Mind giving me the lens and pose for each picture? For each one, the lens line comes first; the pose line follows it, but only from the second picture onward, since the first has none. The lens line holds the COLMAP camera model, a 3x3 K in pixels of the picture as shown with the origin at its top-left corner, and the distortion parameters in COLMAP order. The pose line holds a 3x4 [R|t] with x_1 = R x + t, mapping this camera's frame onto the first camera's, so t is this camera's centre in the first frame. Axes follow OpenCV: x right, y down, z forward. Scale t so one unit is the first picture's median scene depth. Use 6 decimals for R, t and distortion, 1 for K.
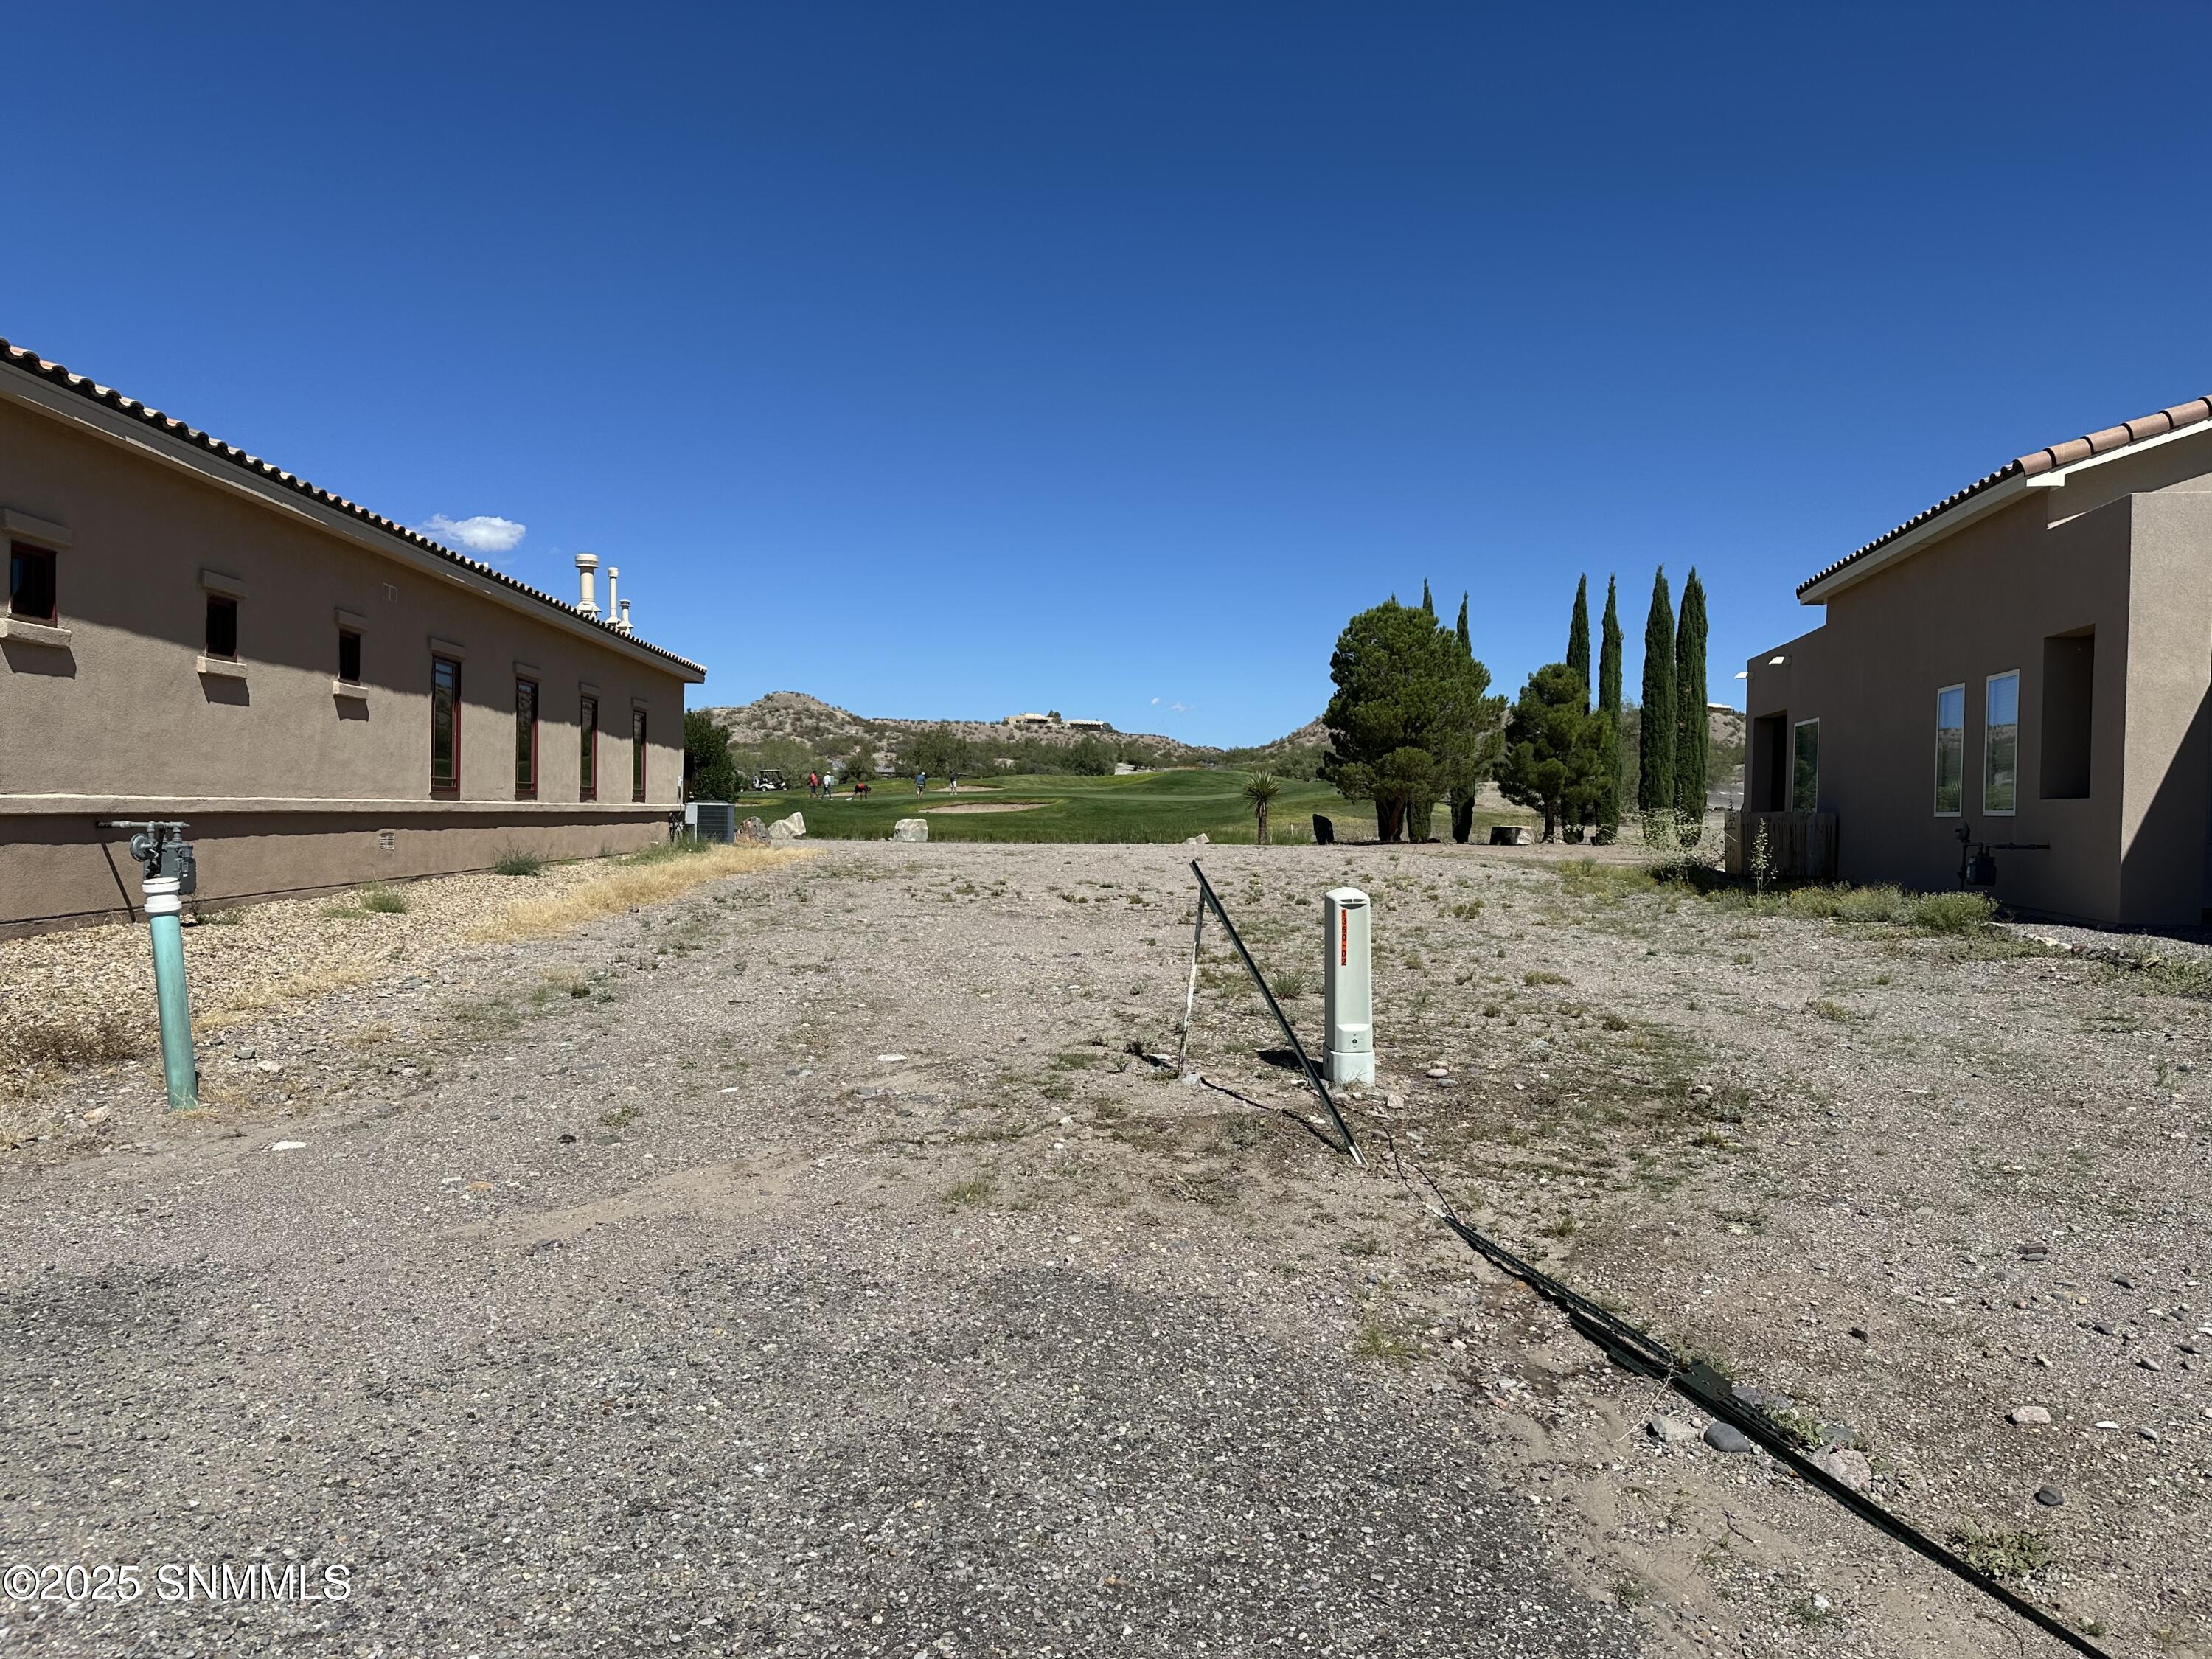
lens RADIAL K [[1548.9, 0, 1099.5], [0, 1548.9, 823.2], [0, 0, 1]] dist [0.160156, -0.265059]
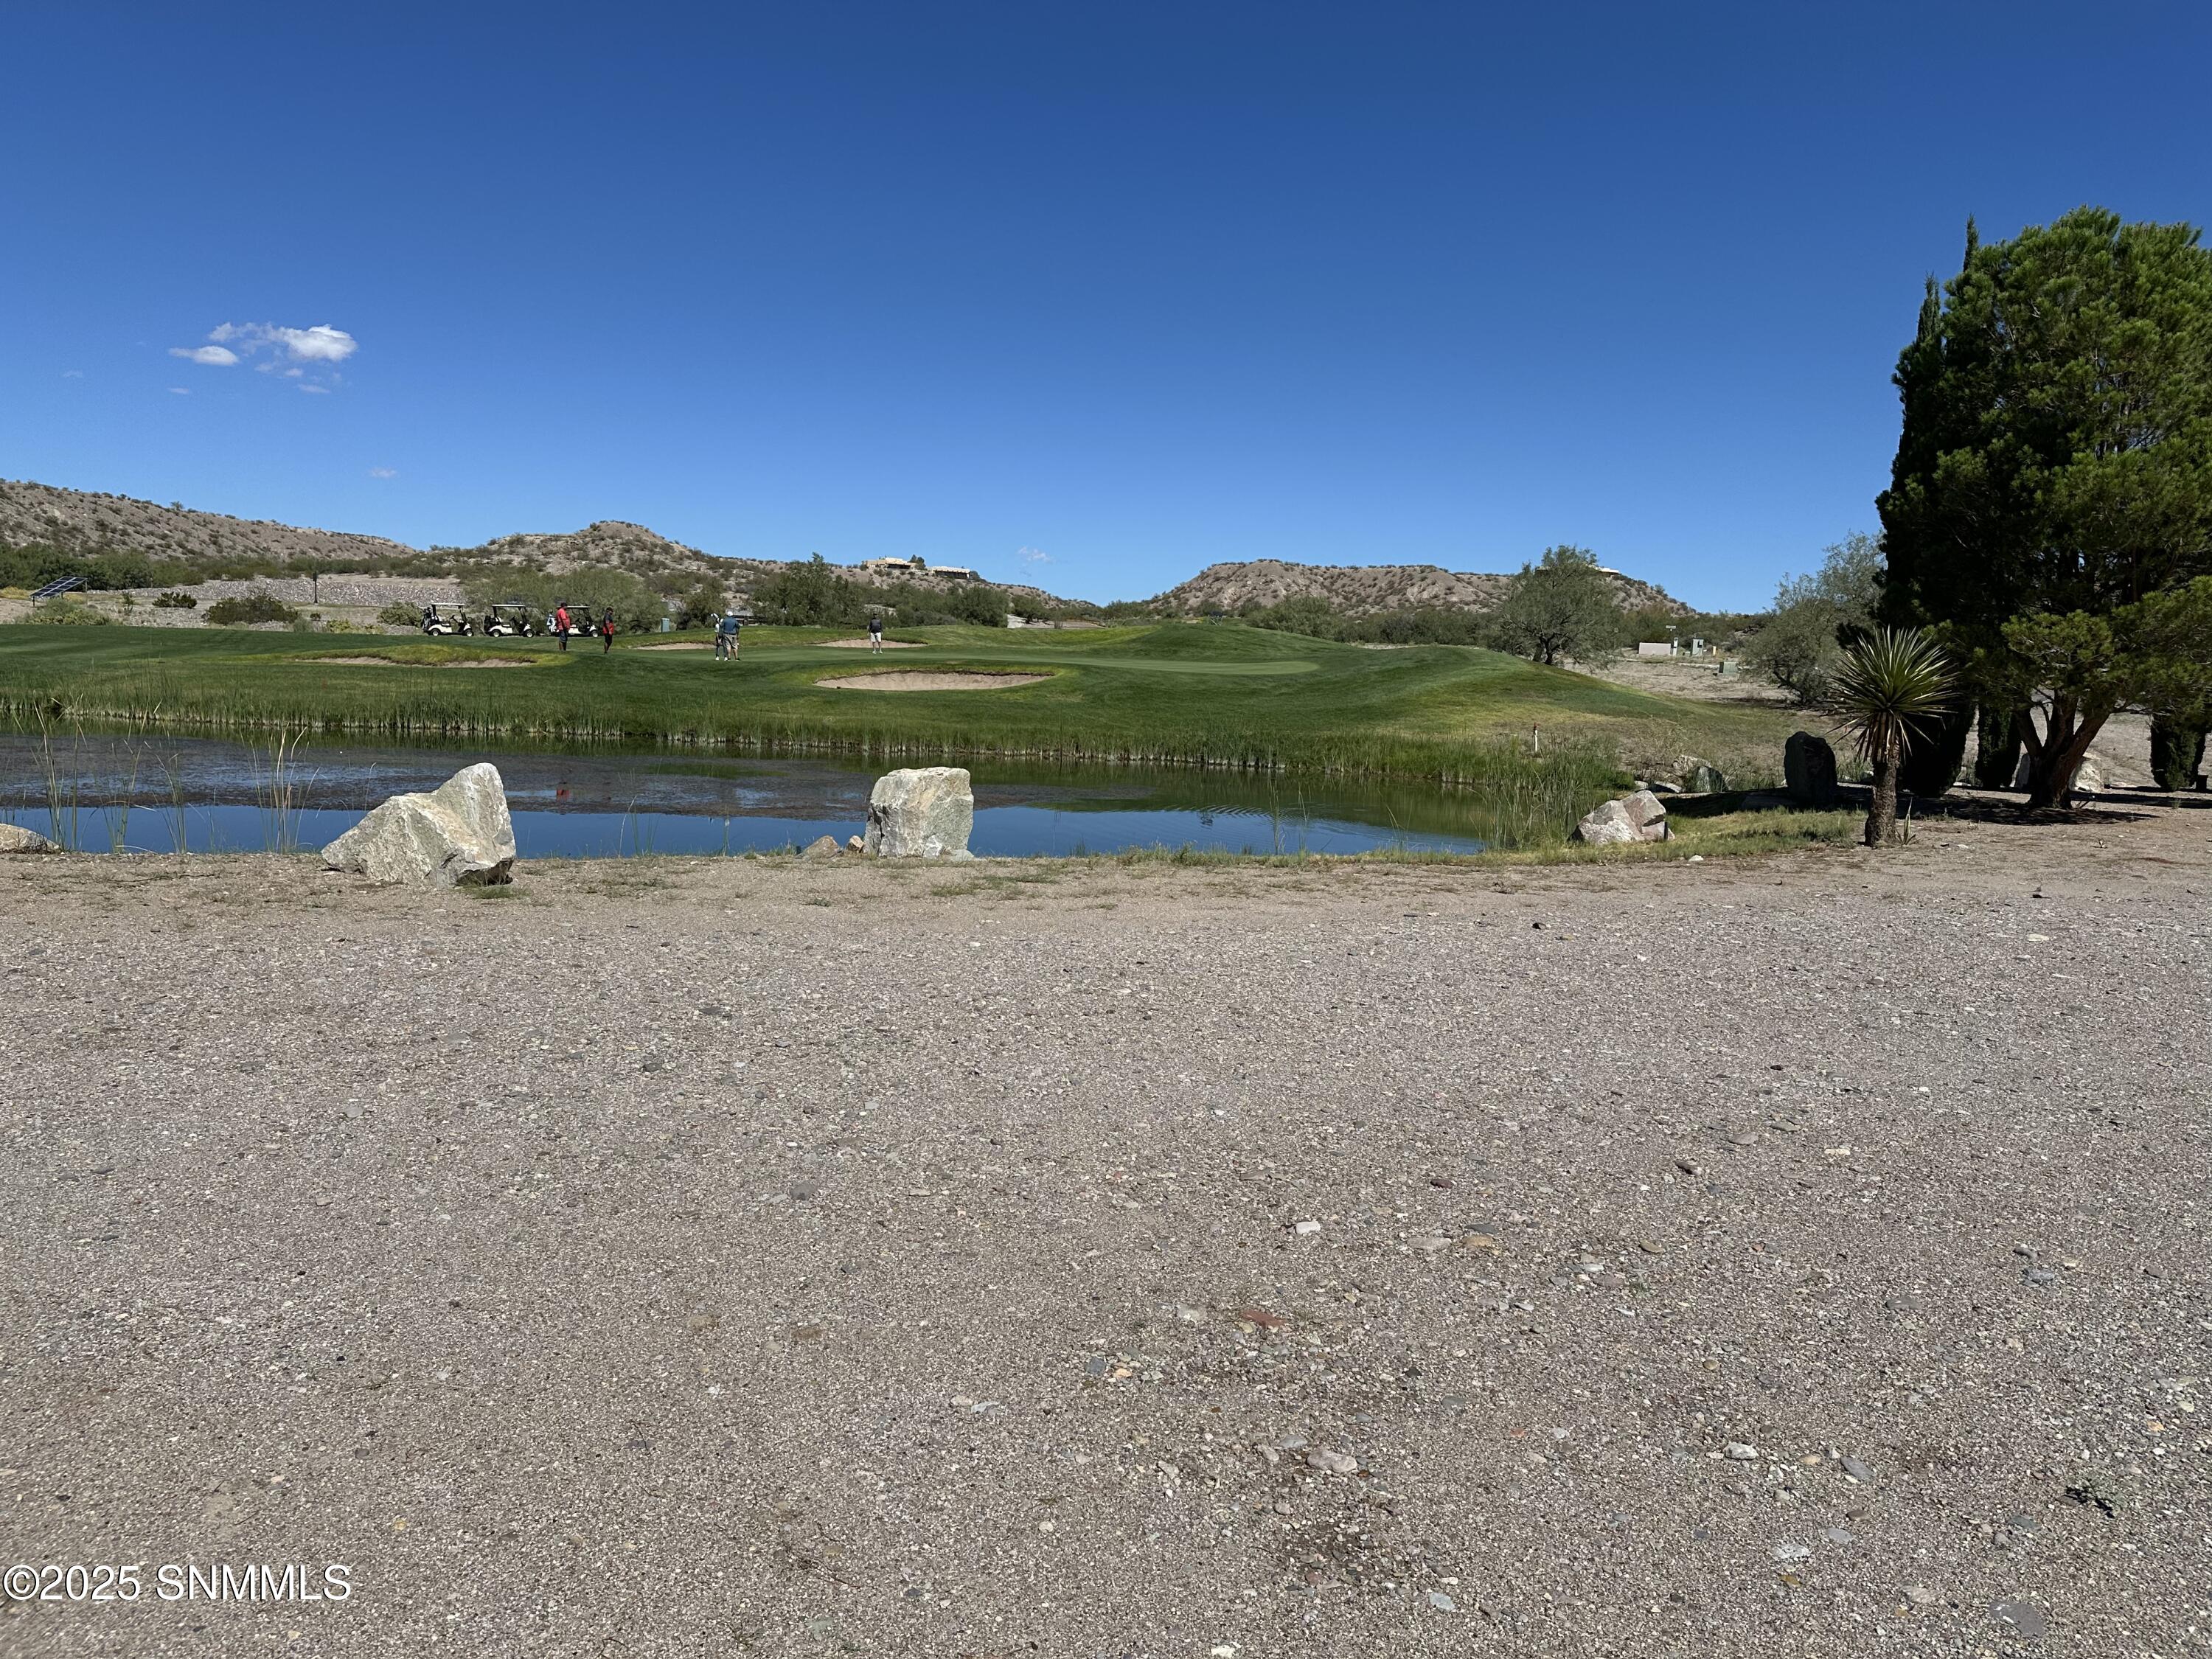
lens RADIAL K [[1544.5, 0, 1102.0], [0, 1544.5, 826.1], [0, 0, 1]] dist [0.158060, -0.239682]
pose [[0.995009, 0.012762, 0.098964, -0.100050], [-0.022121, 0.995320, 0.094064, -0.017354], [-0.097300, -0.095783, 0.990635, 0.606722]]
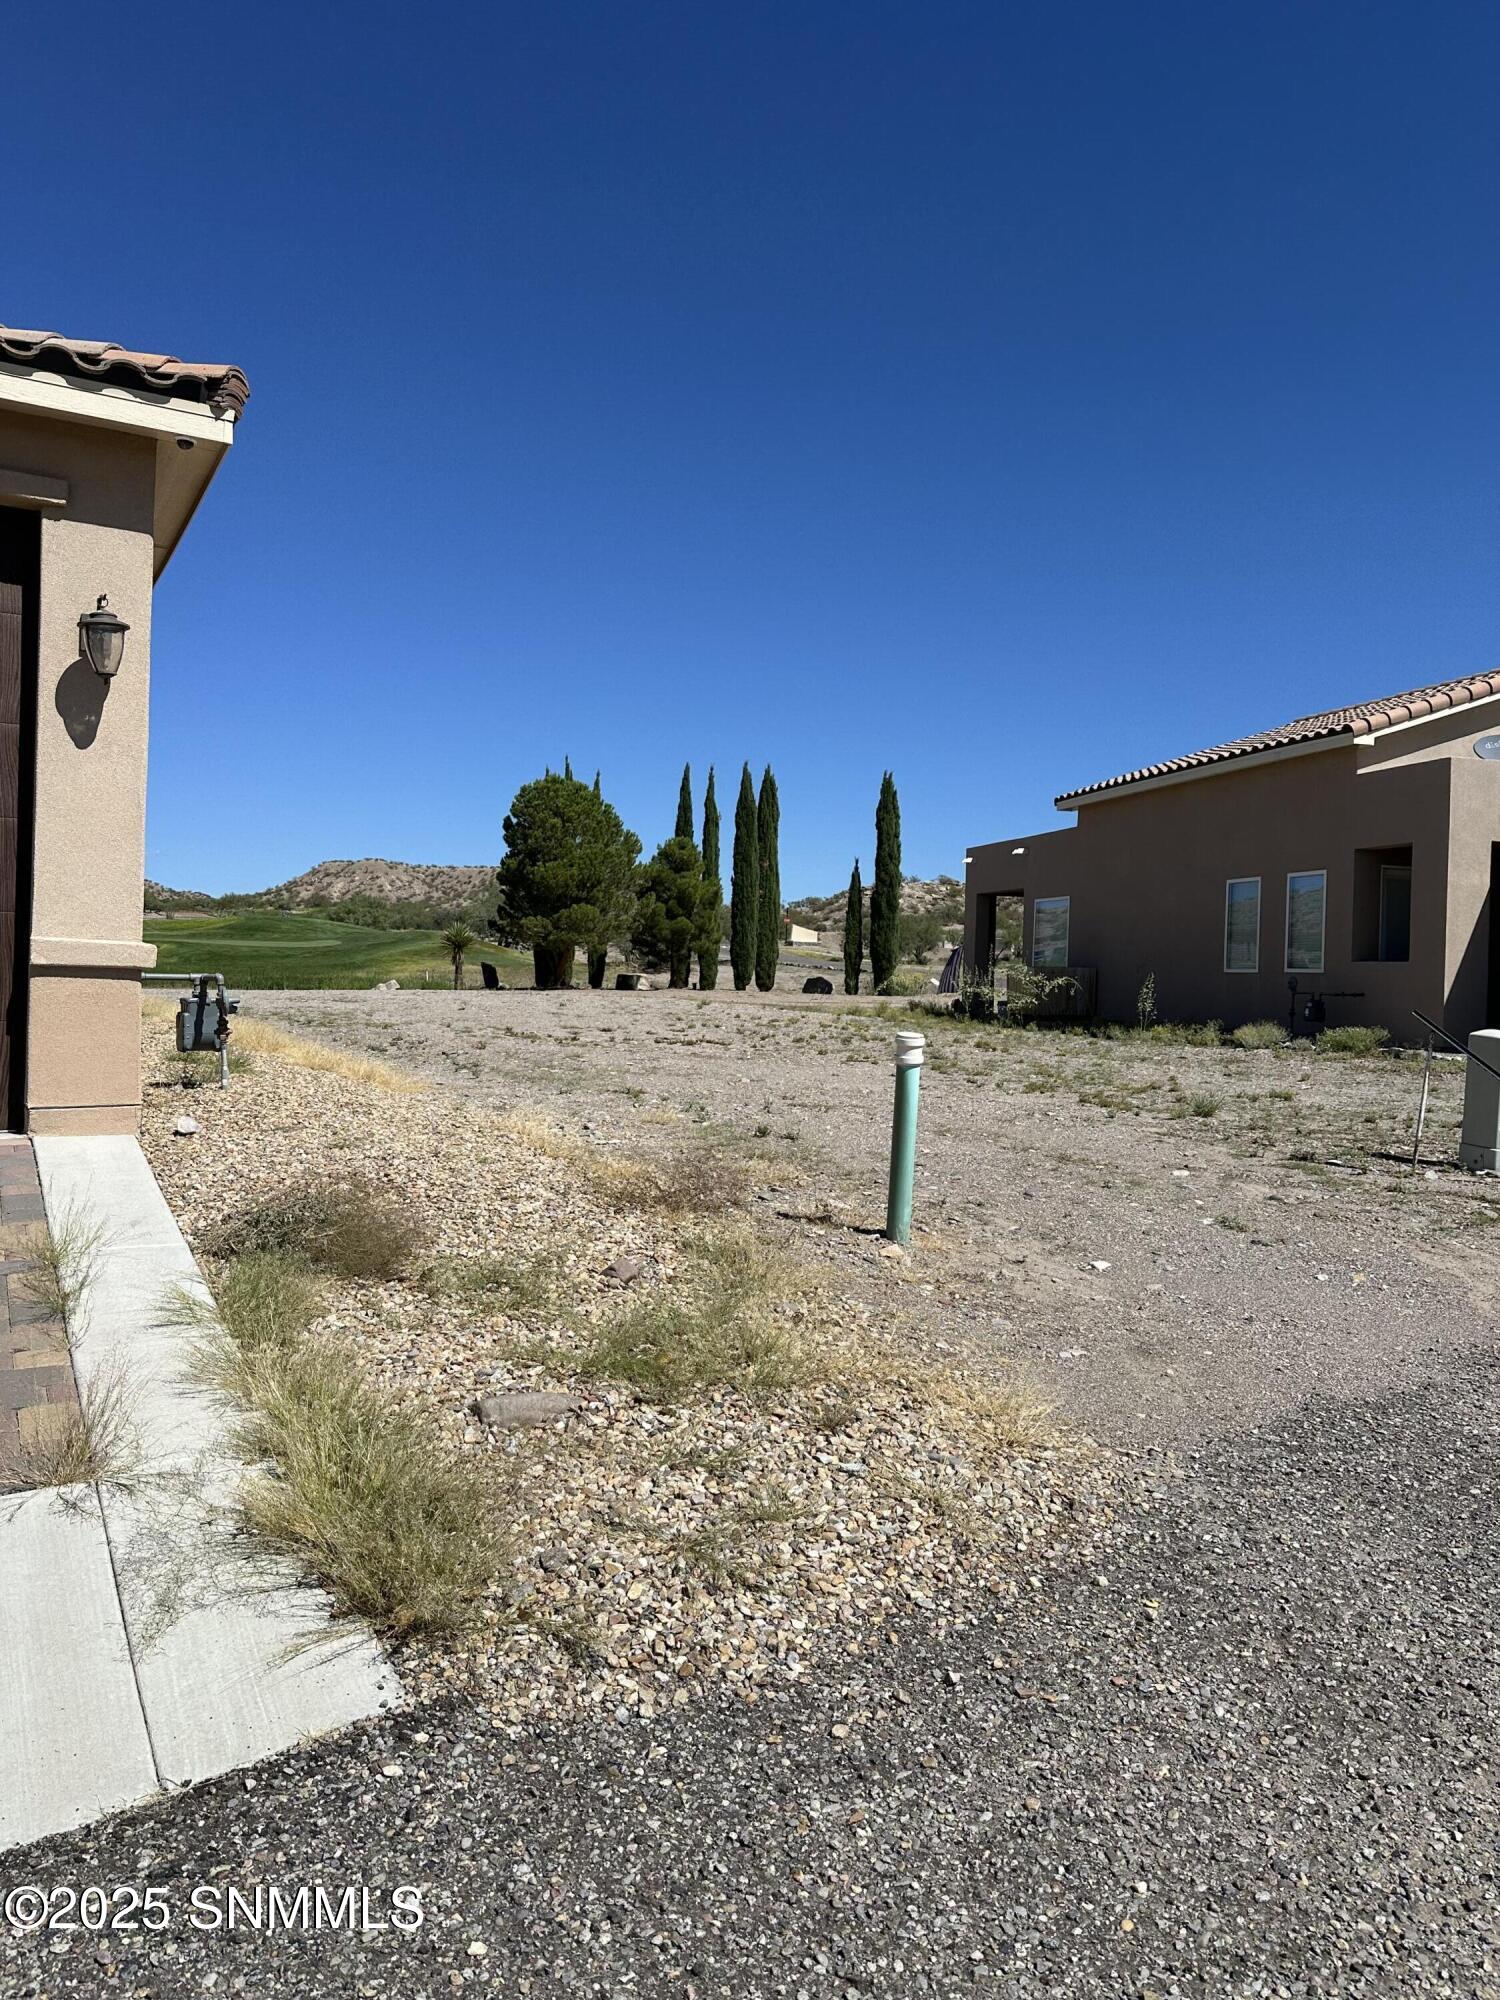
lens RADIAL K [[1400.4, 0, 763.1], [0, 1400.4, 975.9], [0, 0, 1]] dist [0.160156, -0.265059]
pose [[0.895891, 0.004226, 0.444255, -0.130462], [-0.006419, 0.999974, 0.003432, -0.000921], [-0.444228, -0.005926, 0.895894, 0.021038]]
